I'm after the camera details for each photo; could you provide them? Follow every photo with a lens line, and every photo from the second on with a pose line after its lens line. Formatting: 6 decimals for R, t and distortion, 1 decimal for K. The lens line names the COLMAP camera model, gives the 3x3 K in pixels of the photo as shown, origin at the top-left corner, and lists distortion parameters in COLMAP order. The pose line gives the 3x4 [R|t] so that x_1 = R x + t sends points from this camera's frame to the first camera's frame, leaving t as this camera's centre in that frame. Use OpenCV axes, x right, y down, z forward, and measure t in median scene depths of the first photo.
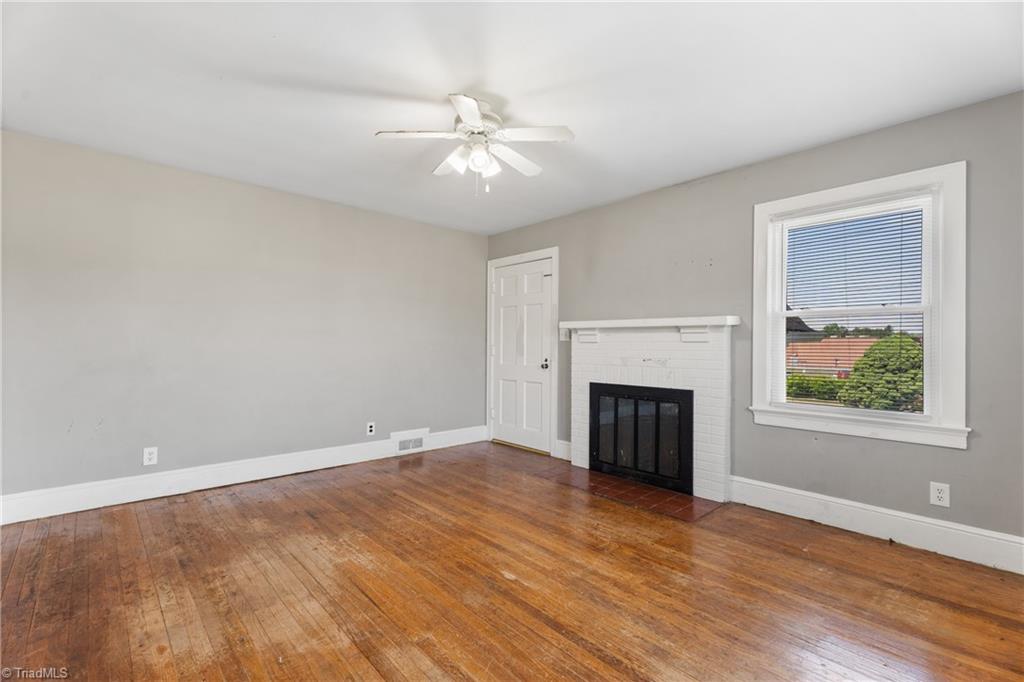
lens RADIAL K [[453.2, 0, 509.6], [0, 453.2, 342.6], [0, 0, 1]] dist [0.001774, 0.000125]
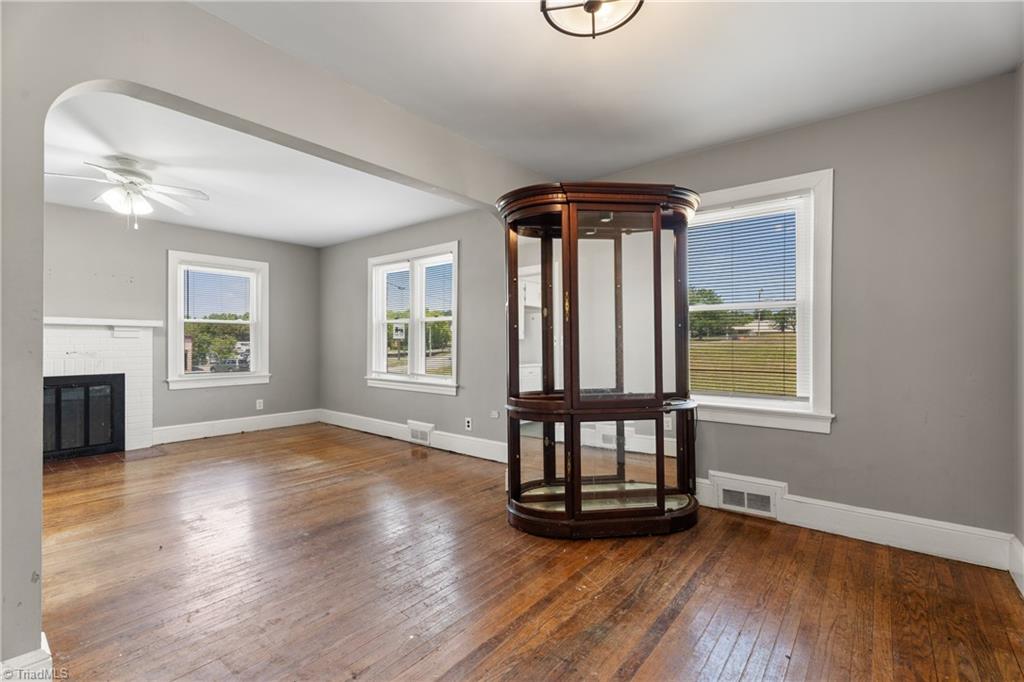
lens RADIAL K [[453.2, 0, 509.6], [0, 453.2, 342.6], [0, 0, 1]] dist [0.001774, 0.000125]
pose [[-0.149134, -0.009838, 0.988768, -1.164806], [-0.011018, 0.999905, 0.008287, -0.011226], [-0.988756, -0.009658, -0.149229, 0.068699]]
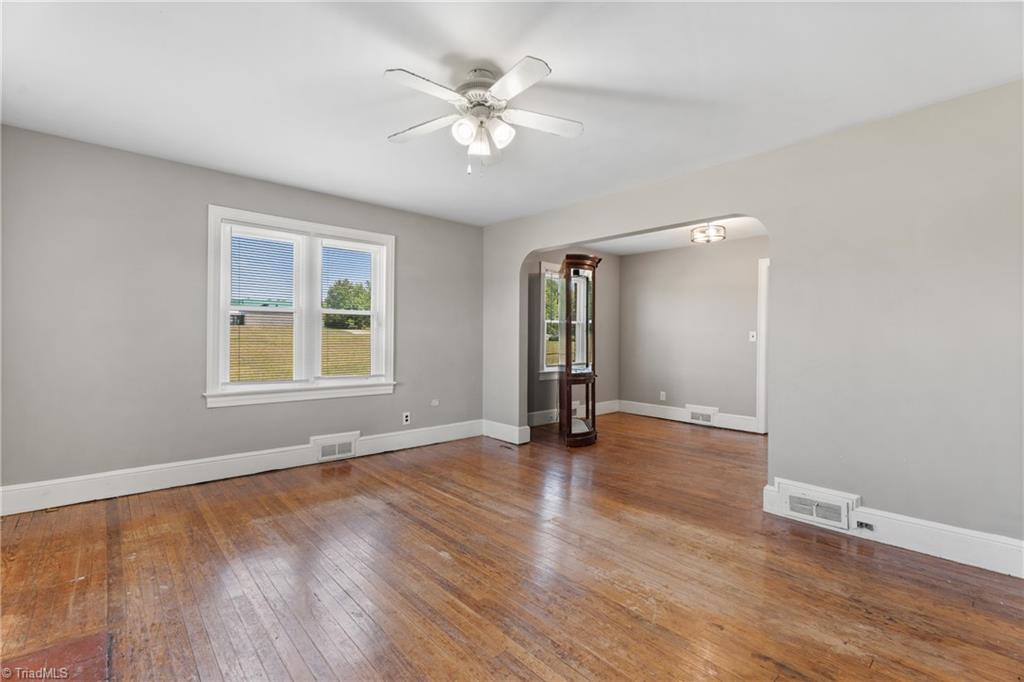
lens RADIAL K [[458.7, 0, 508.4], [0, 458.7, 331.9], [0, 0, 1]] dist [0.001460, 0.000215]
pose [[-0.999657, -0.016161, 0.020628, -0.113724], [-0.016674, 0.999550, -0.024937, 0.008828], [-0.020216, -0.025272, -0.999476, 1.440570]]
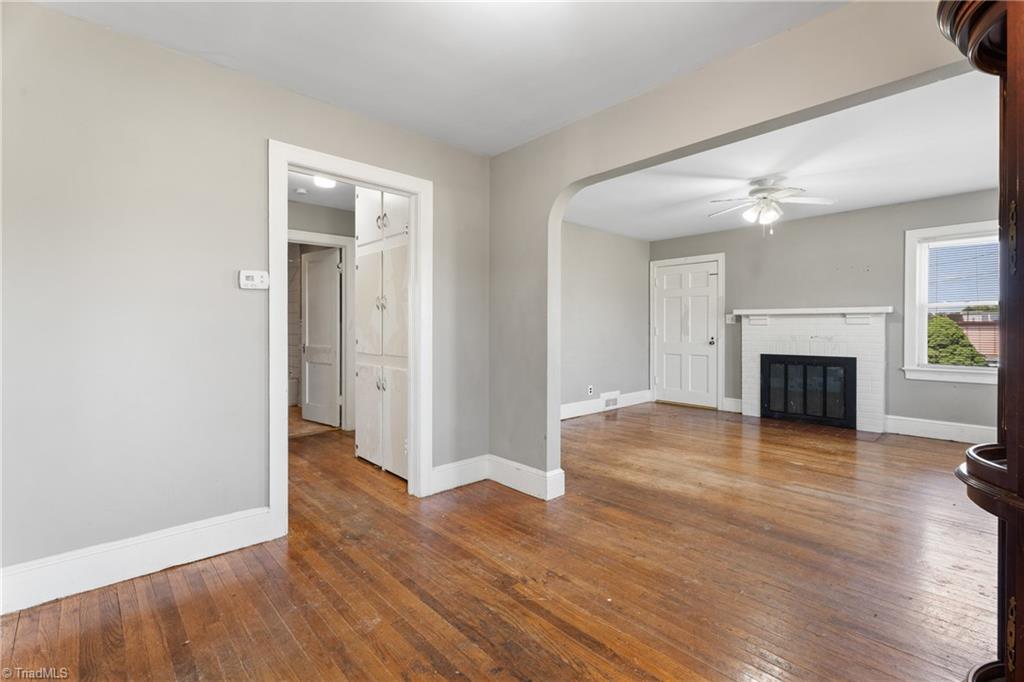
lens RADIAL K [[458.7, 0, 508.4], [0, 458.7, 331.9], [0, 0, 1]] dist [0.001460, 0.000215]
pose [[0.999962, -0.008667, 0.000580, -0.744401], [0.008656, 0.999820, 0.016865, -0.011940], [-0.000726, -0.016859, 0.999858, -0.489222]]
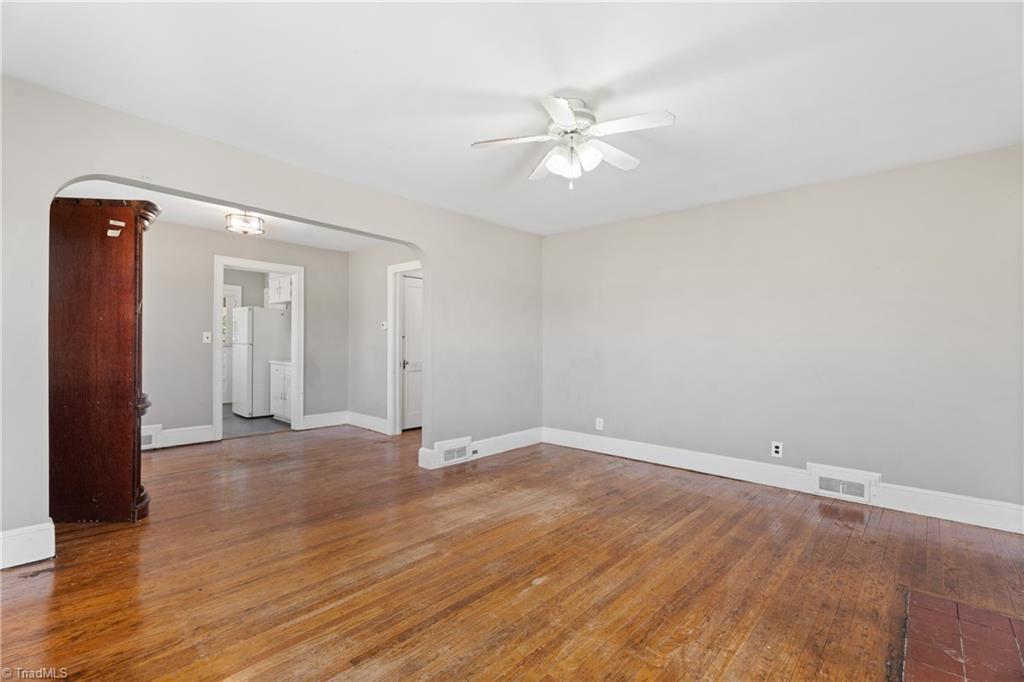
lens RADIAL K [[456.0, 0, 513.3], [0, 456.0, 344.9], [0, 0, 1]] dist [0.001935, 0.000231]
pose [[0.090431, -0.008918, -0.995863, 0.683995], [-0.003069, 0.999953, -0.009233, 0.004467], [0.995898, 0.003891, 0.090399, 0.586210]]
